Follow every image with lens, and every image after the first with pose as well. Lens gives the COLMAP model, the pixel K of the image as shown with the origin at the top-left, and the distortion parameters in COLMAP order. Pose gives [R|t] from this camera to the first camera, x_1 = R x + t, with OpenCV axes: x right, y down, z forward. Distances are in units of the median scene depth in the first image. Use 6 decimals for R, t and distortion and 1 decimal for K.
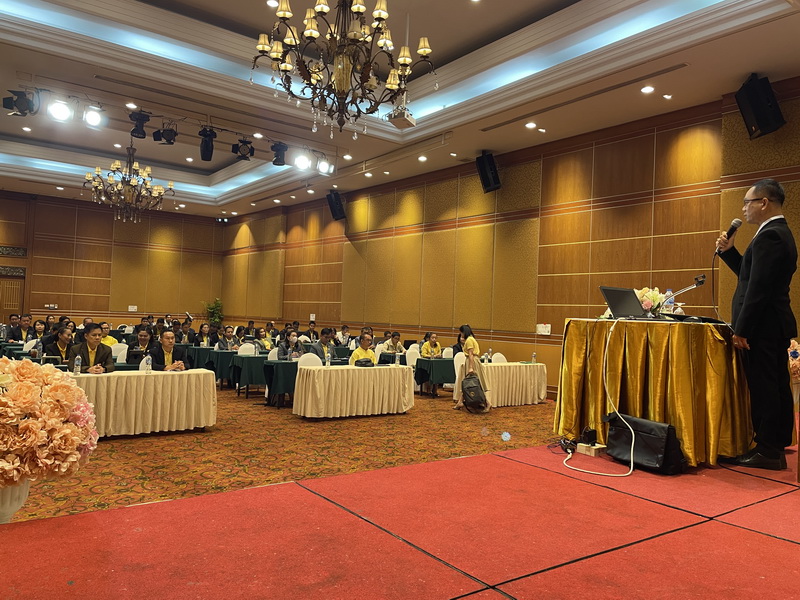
lens RADIAL K [[603.9, 0, 402.6], [0, 603.9, 295.2], [0, 0, 1]] dist [0.050831, -0.022729]
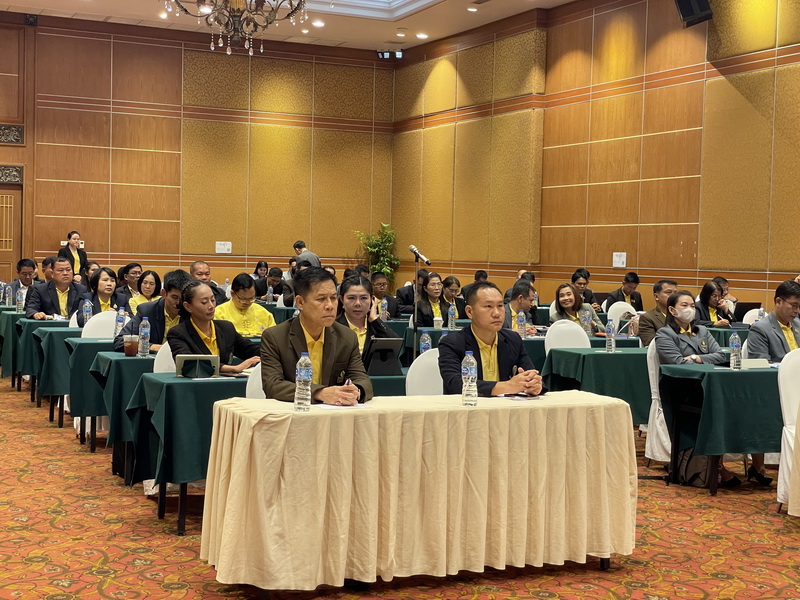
lens RADIAL K [[1192.7, 0, 400.1], [0, 1192.7, 299.5], [0, 0, 1]] dist [0.149437, 0.000000]
pose [[0.976331, -0.005861, -0.216201, -0.125334], [0.019692, 0.997890, 0.061876, 0.009092], [0.215382, -0.064669, 0.974386, 0.127426]]
